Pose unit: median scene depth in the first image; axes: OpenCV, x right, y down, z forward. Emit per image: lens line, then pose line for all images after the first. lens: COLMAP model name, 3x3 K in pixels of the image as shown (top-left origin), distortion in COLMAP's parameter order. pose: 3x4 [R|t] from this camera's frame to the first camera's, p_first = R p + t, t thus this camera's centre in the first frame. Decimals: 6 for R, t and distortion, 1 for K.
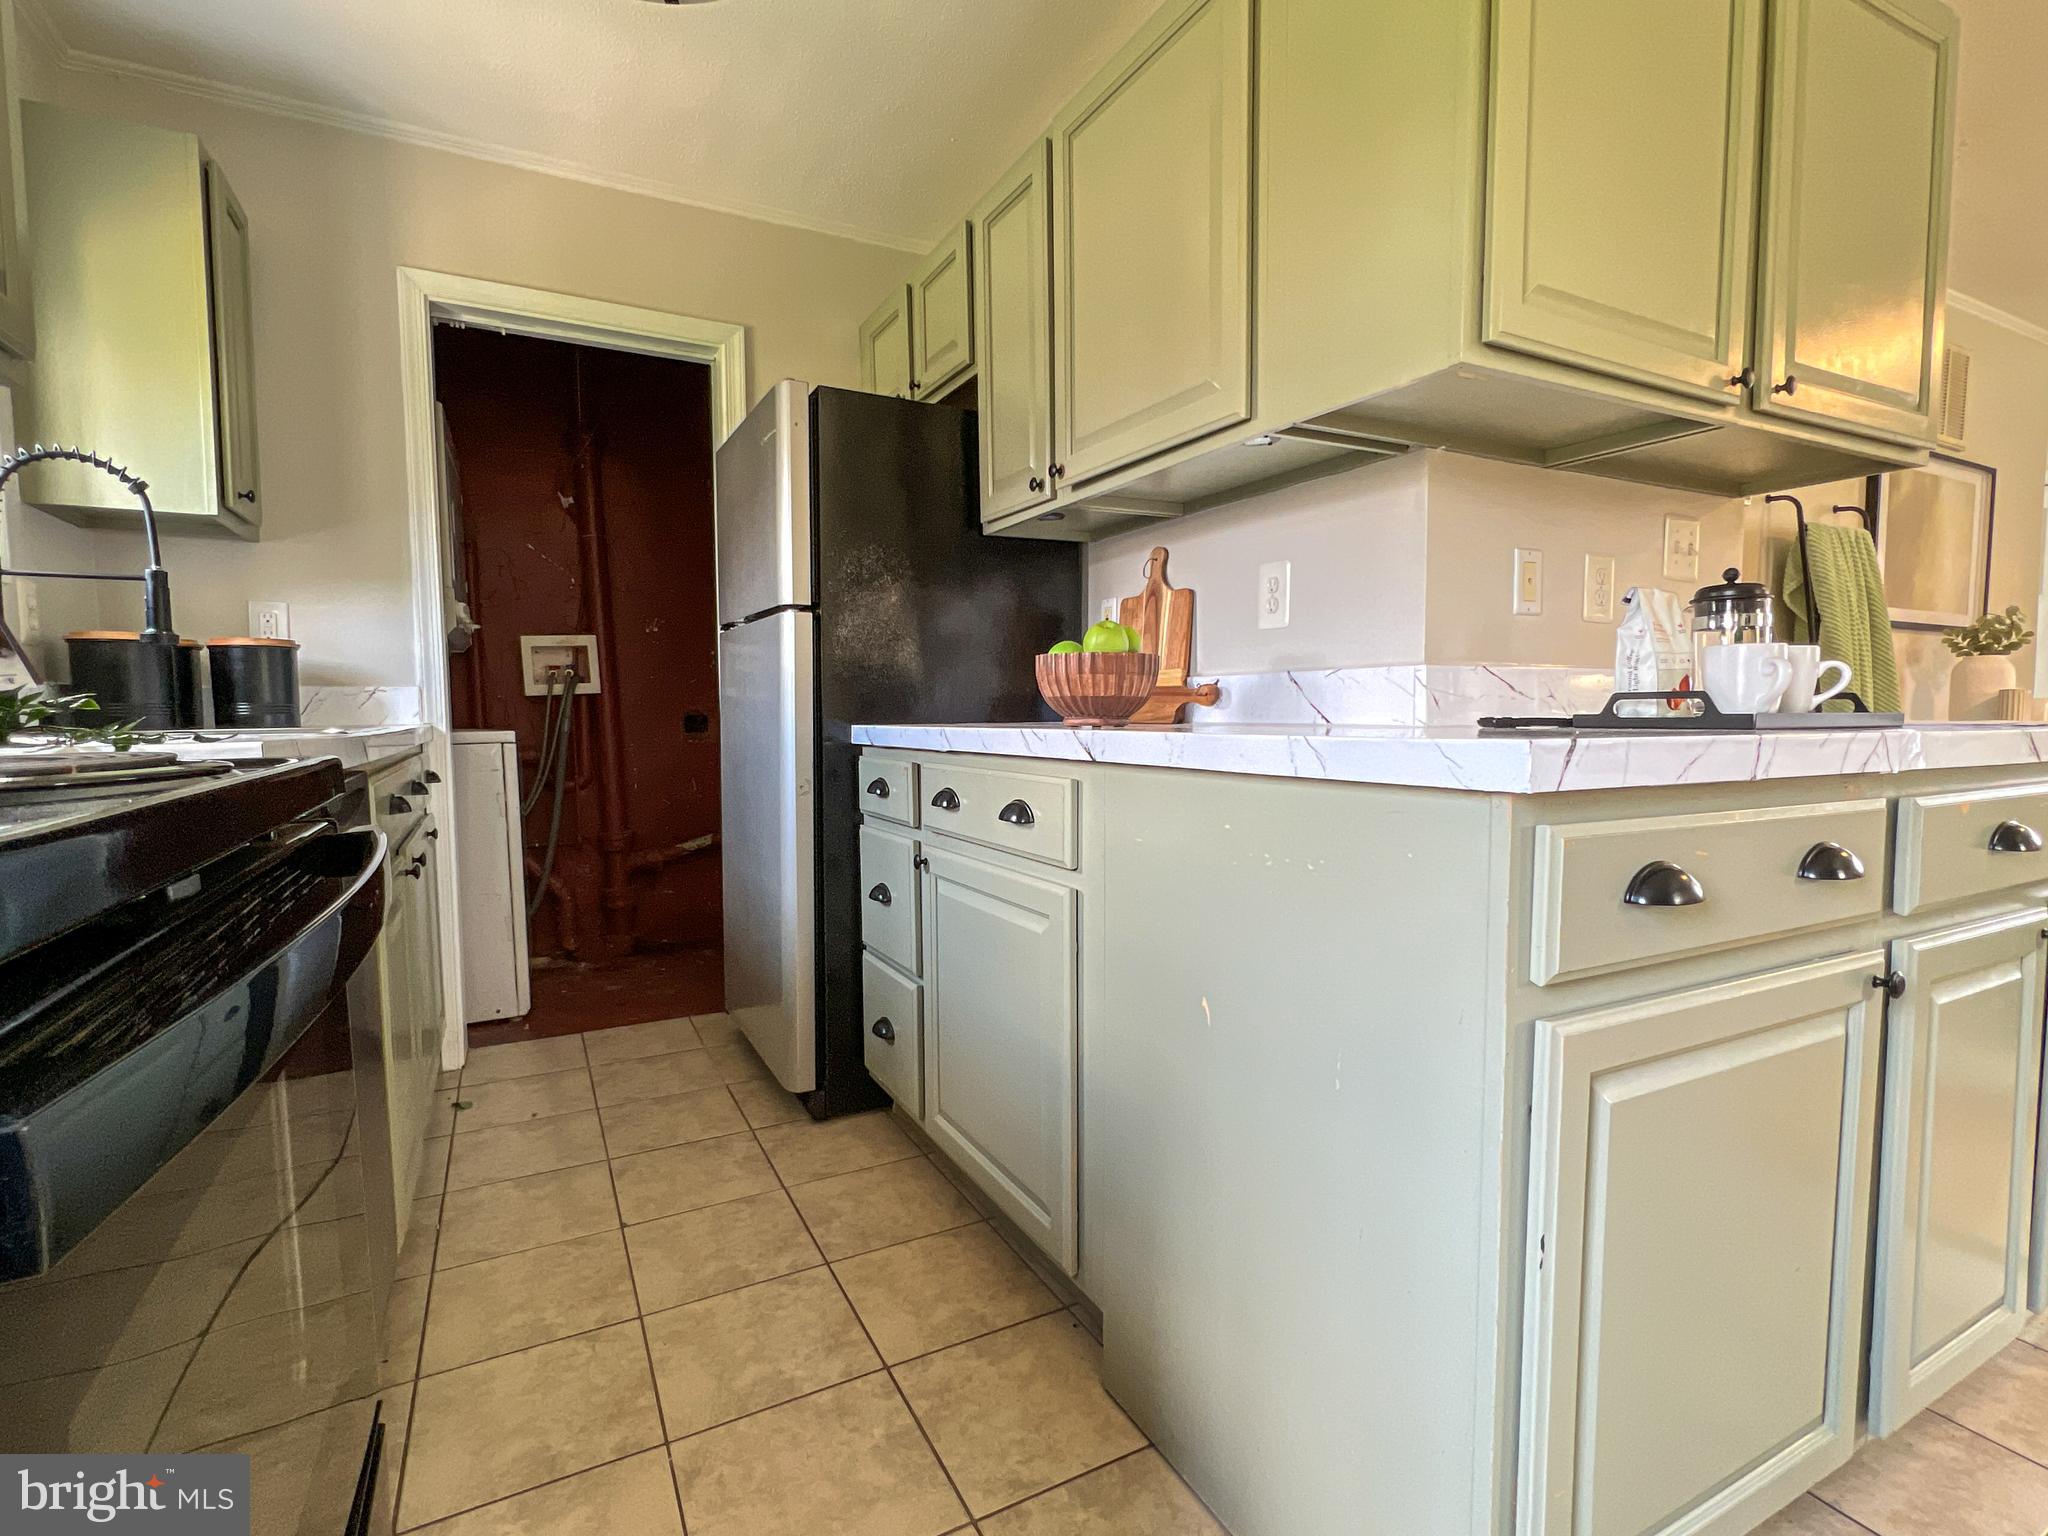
lens RADIAL K [[970.0, 0, 1030.6], [0, 970.0, 773.5], [0, 0, 1]] dist [-0.002749, 0.000104]
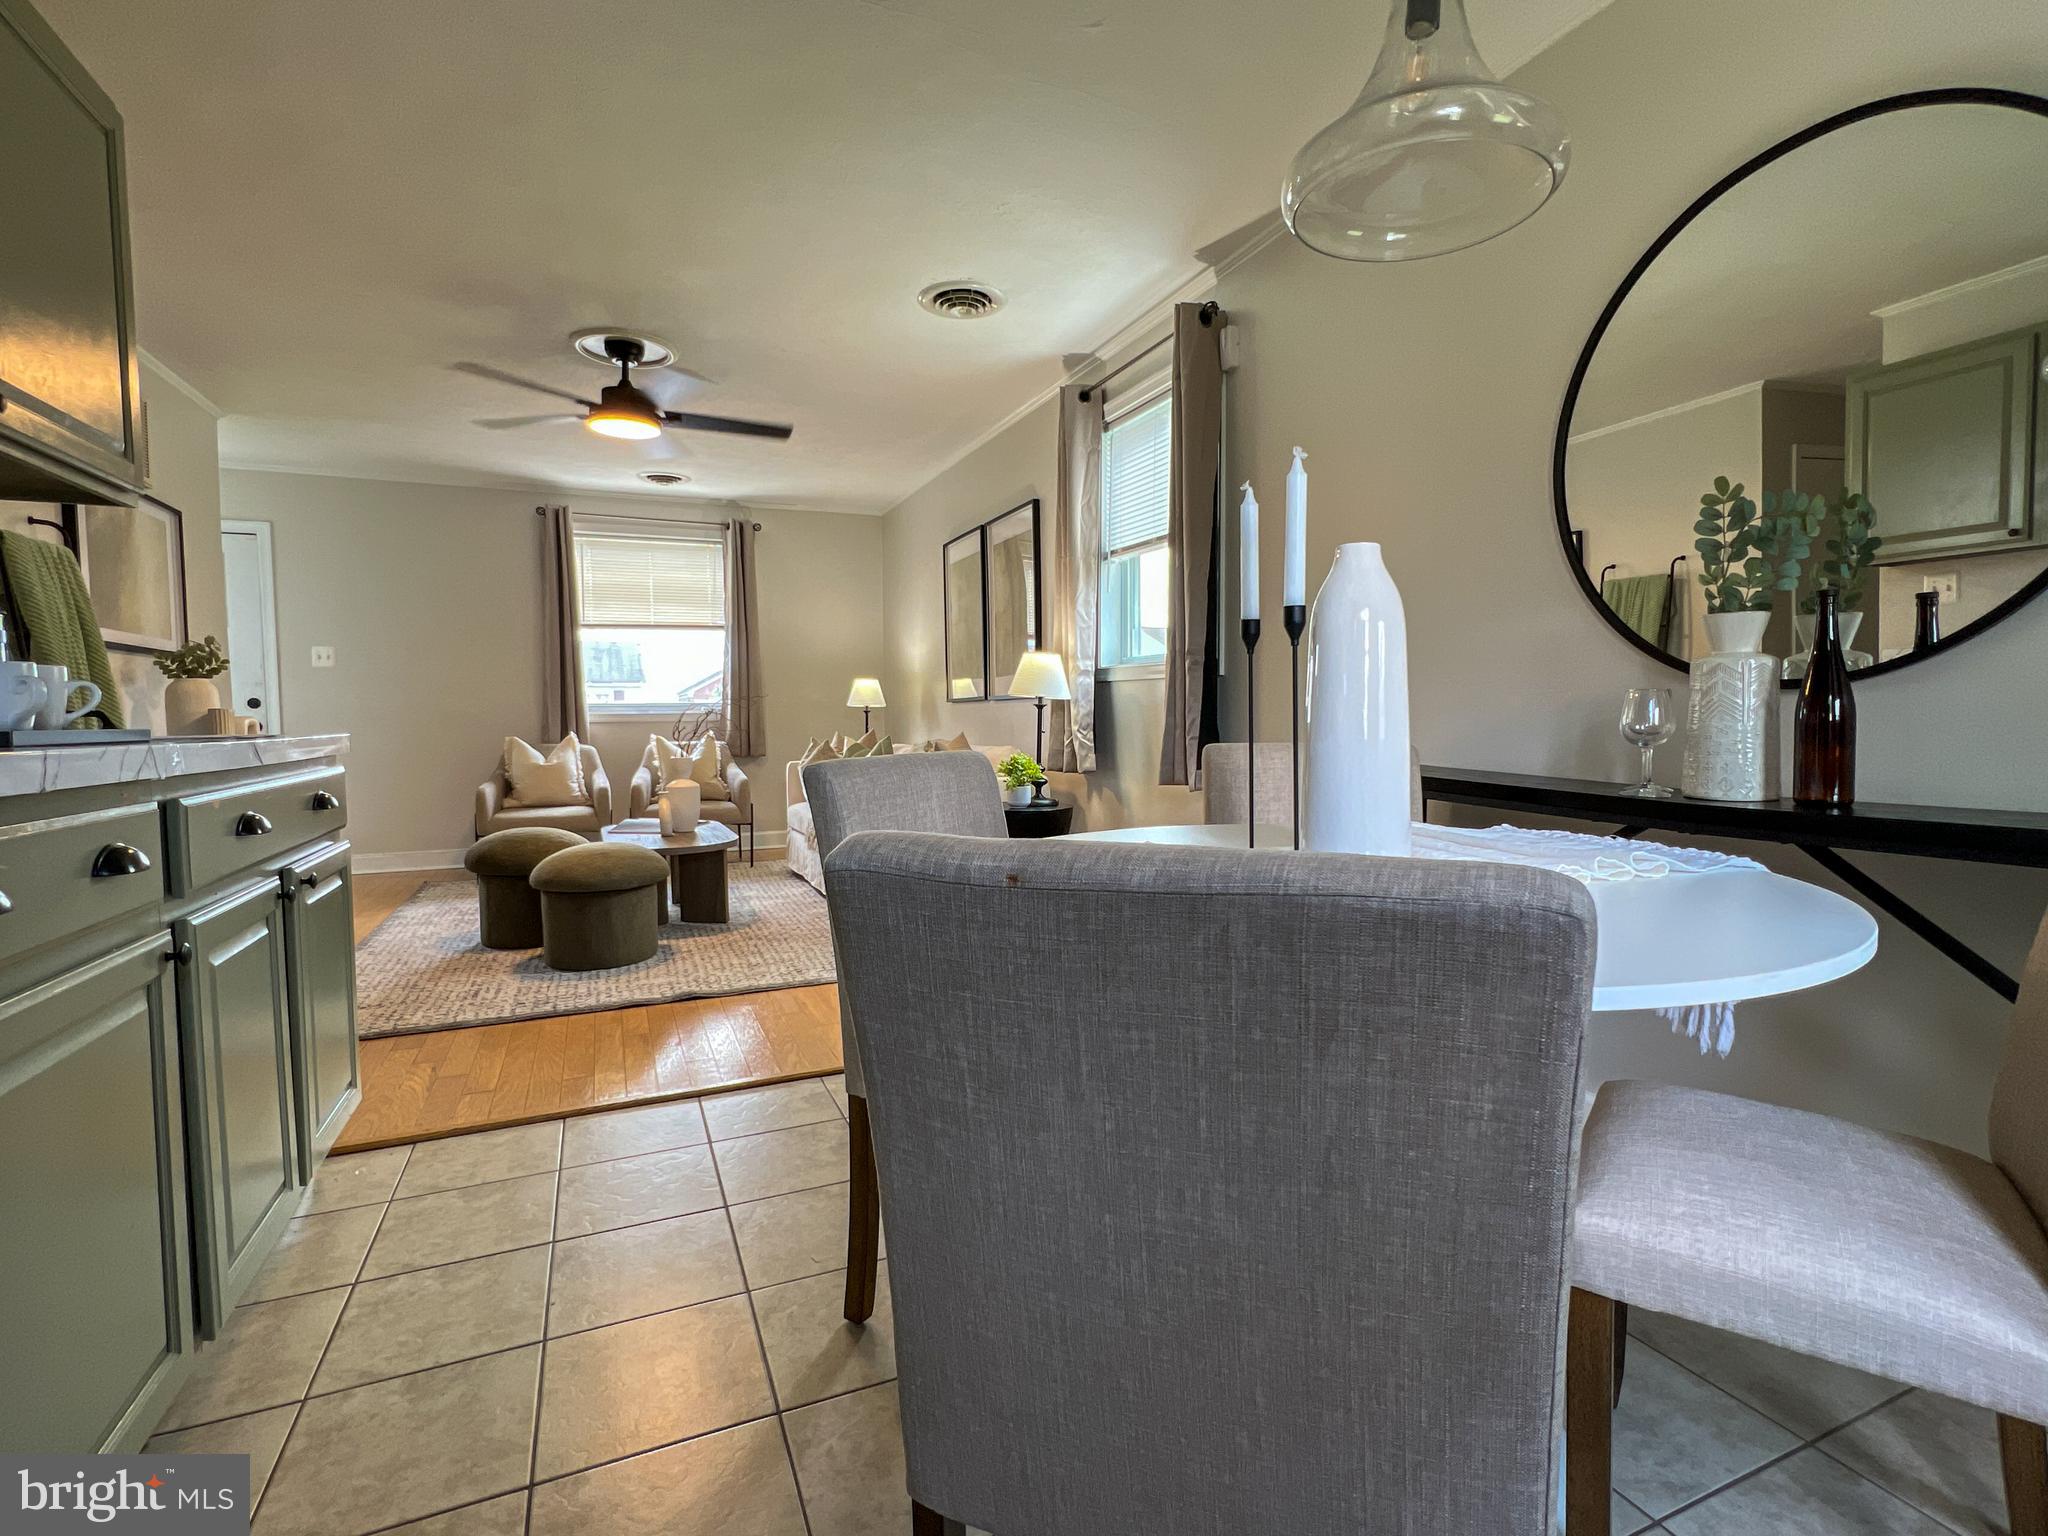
lens RADIAL K [[970.0, 0, 1030.6], [0, 970.0, 773.5], [0, 0, 1]] dist [-0.002749, 0.000104]
pose [[0.072998, -0.054509, 0.995841, -0.084114], [0.072144, 0.996178, 0.049239, 0.004356], [-0.994719, 0.068250, 0.076651, -0.059936]]
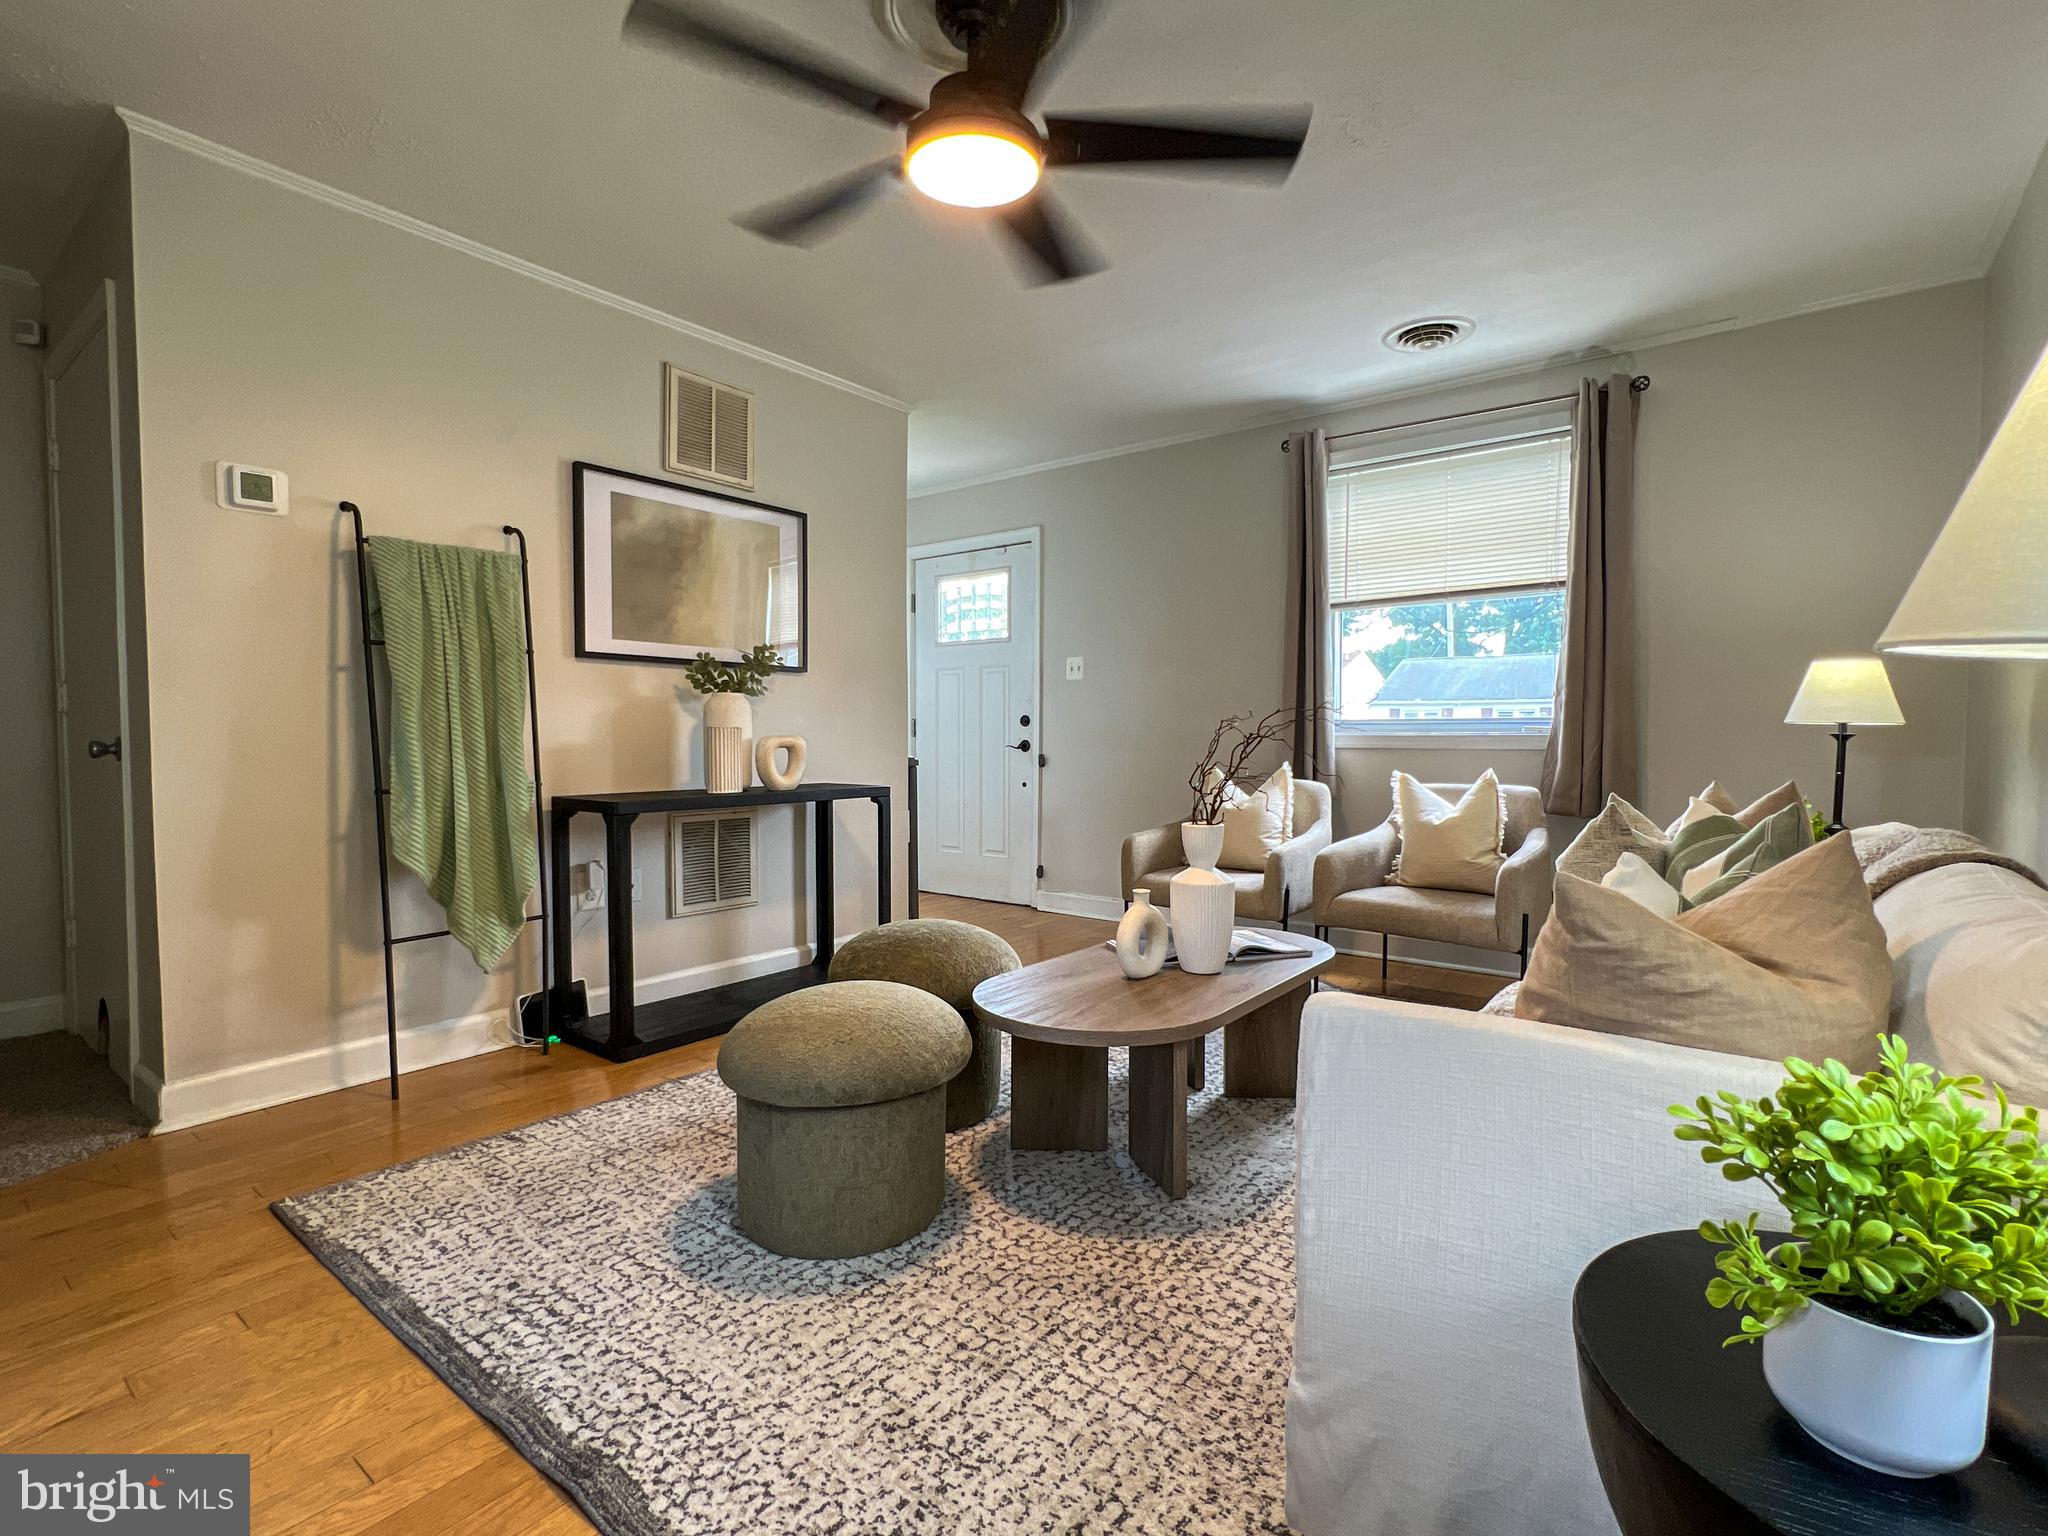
lens RADIAL K [[970.0, 0, 1030.6], [0, 970.0, 773.5], [0, 0, 1]] dist [-0.002749, 0.000104]
pose [[0.920377, -0.001769, 0.391028, 1.026194], [0.012466, 0.999614, -0.024819, -0.005121], [-0.390833, 0.027718, 0.920044, -0.080359]]
